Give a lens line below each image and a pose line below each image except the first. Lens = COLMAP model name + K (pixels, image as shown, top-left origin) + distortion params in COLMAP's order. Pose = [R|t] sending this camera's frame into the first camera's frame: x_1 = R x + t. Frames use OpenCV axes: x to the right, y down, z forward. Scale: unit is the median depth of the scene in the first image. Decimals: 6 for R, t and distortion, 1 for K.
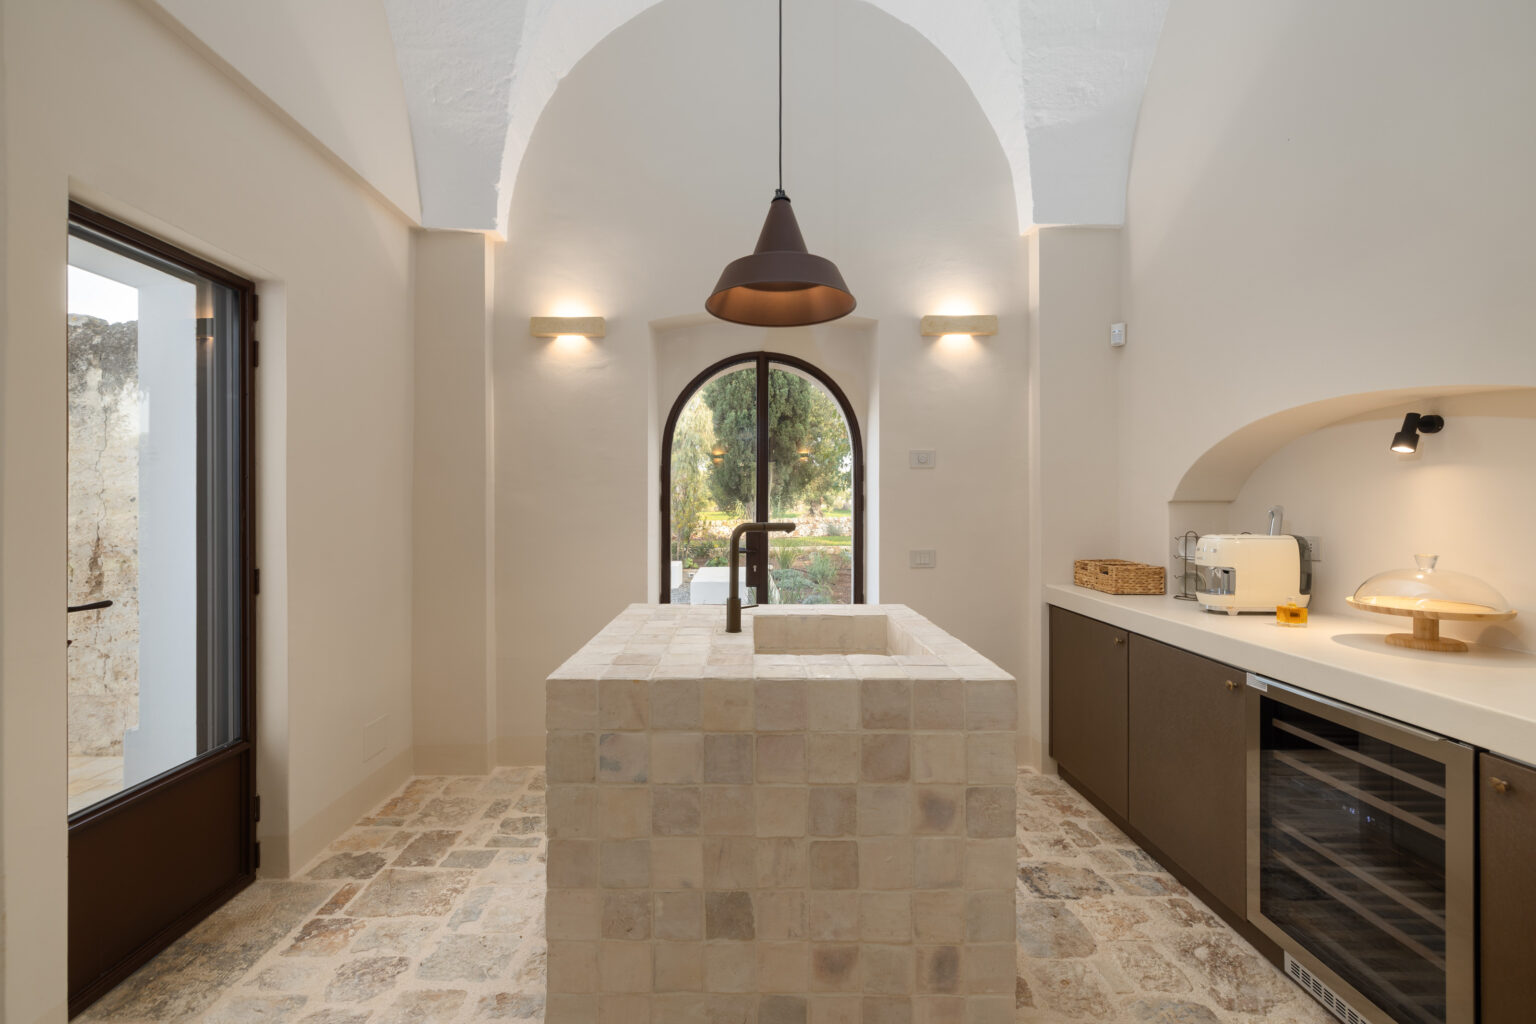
lens RADIAL K [[643.3, 0, 757.9], [0, 643.3, 502.6], [0, 0, 1]] dist [0.001482, 0.001468]
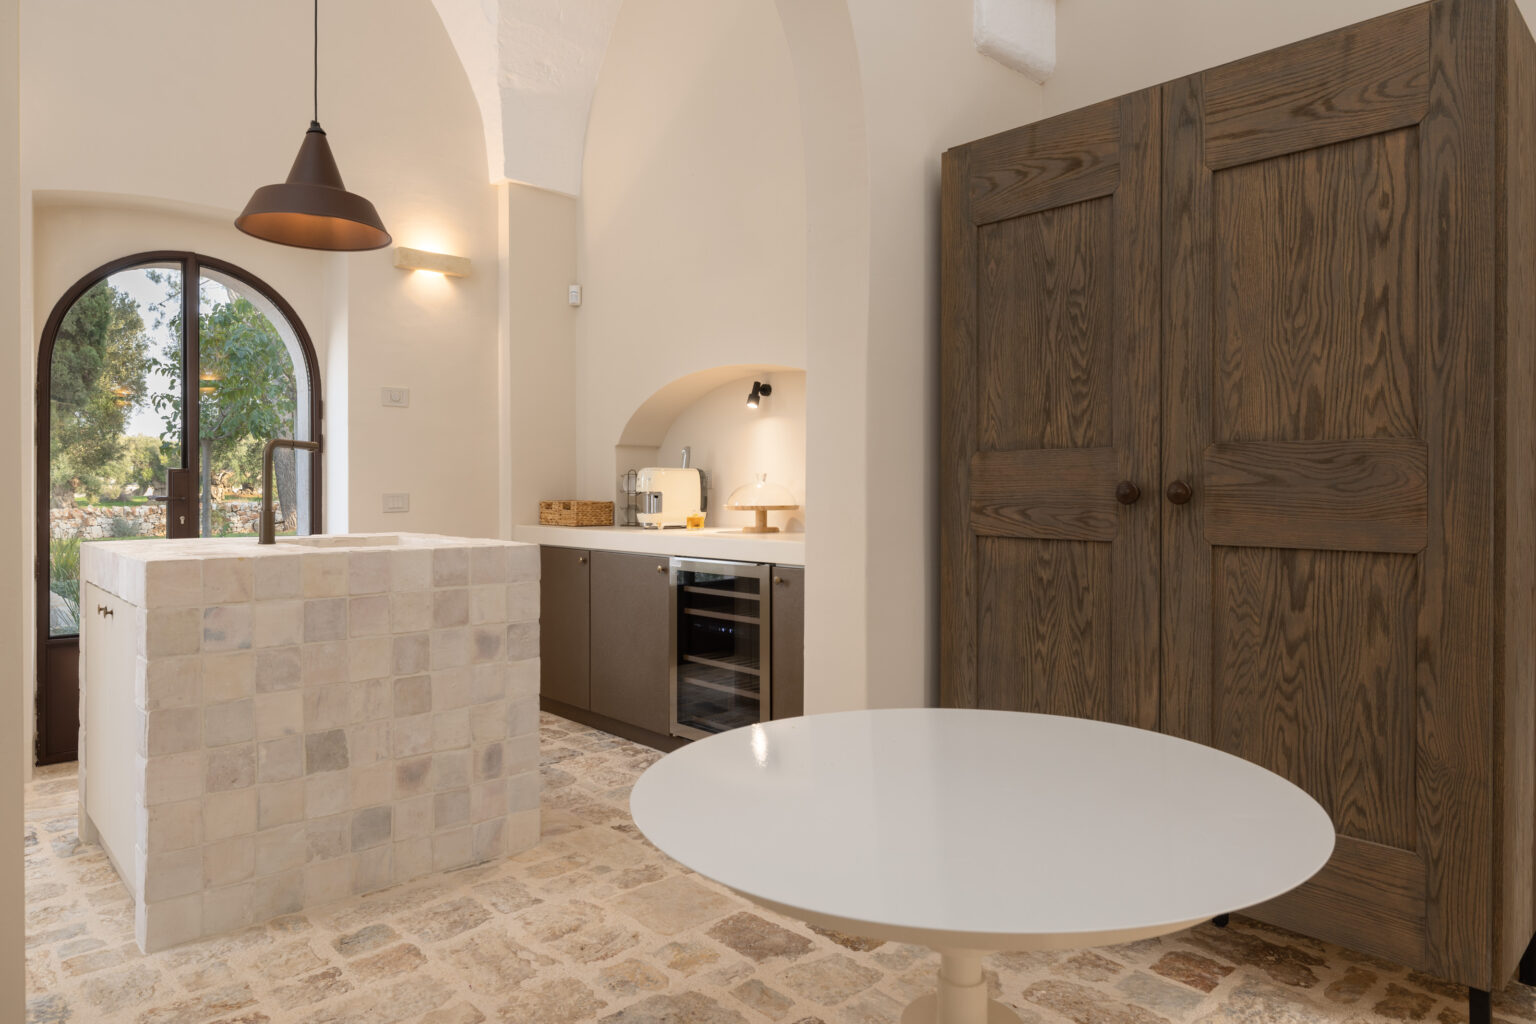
lens RADIAL K [[993.9, 0, 764.5], [0, 993.9, 509.2], [0, 0, 1]] dist [-0.008349, 0.001020]
pose [[0.733077, -0.006982, 0.680110, -0.694093], [0.002186, 0.999966, 0.007909, 0.176953], [-0.680142, -0.004311, 0.733067, -0.898521]]
